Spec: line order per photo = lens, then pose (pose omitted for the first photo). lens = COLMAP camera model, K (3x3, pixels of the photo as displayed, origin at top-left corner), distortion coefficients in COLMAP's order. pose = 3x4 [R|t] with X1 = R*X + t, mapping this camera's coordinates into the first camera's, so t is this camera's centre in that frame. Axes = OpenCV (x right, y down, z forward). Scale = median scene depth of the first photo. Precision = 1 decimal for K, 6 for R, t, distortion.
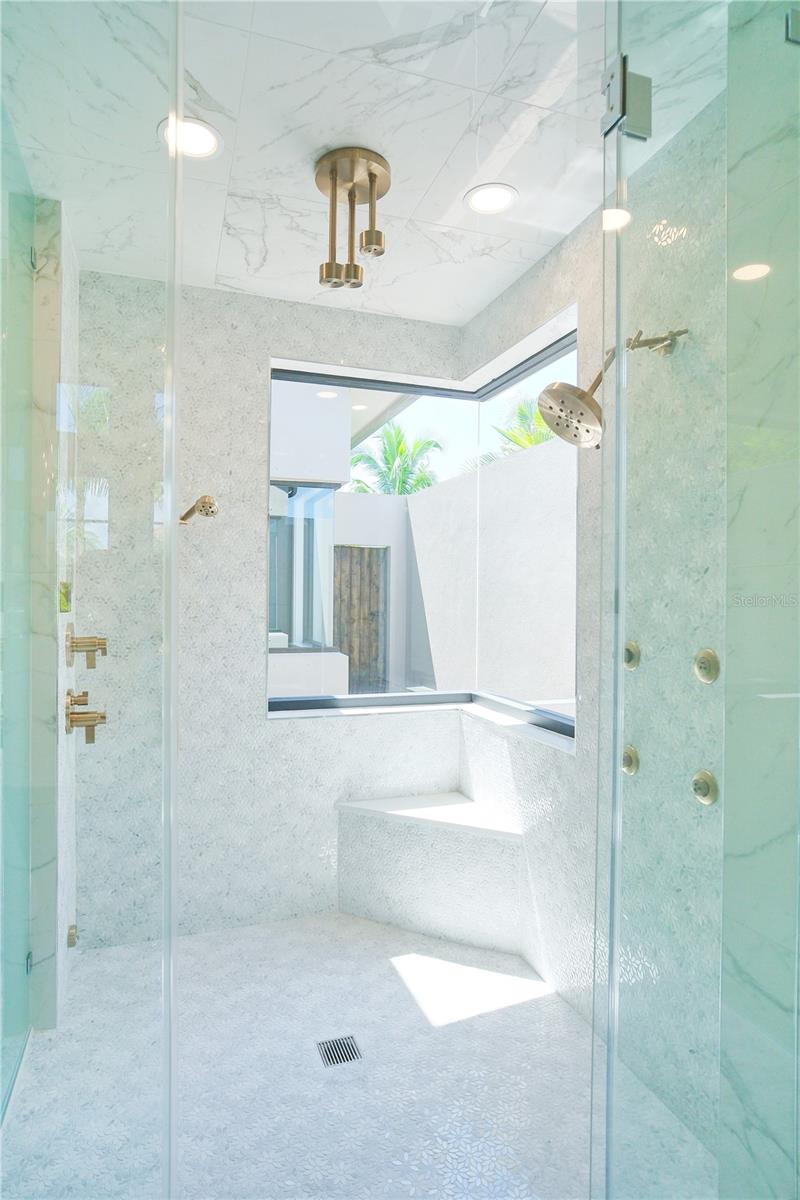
lens RADIAL K [[686.3, 0, 399.7], [0, 686.3, 598.5], [0, 0, 1]] dist [-0.000840, -0.000068]
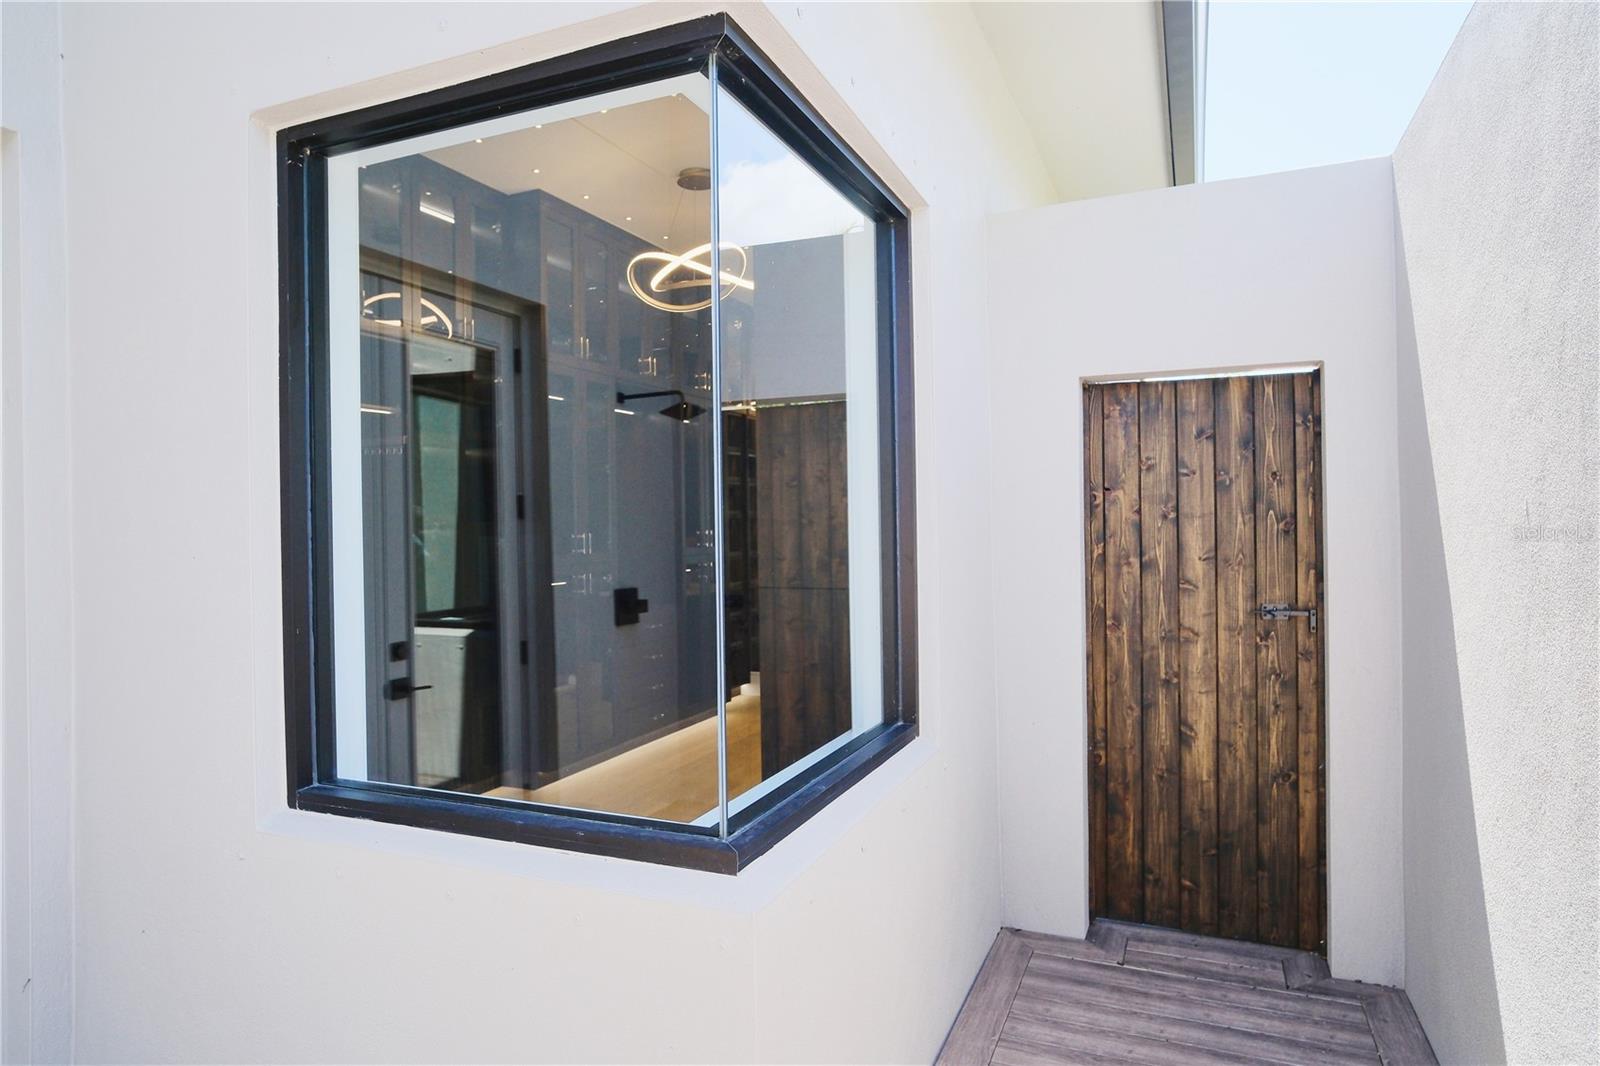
lens RADIAL K [[915.1, 0, 802.4], [0, 915.1, 531.8], [0, 0, 1]] dist [-0.000840, -0.000068]
pose [[0.739623, -0.015751, -0.672837, 0.072485], [0.017905, 0.999833, -0.003723, -0.012647], [0.672783, -0.009293, 0.739782, 0.602460]]
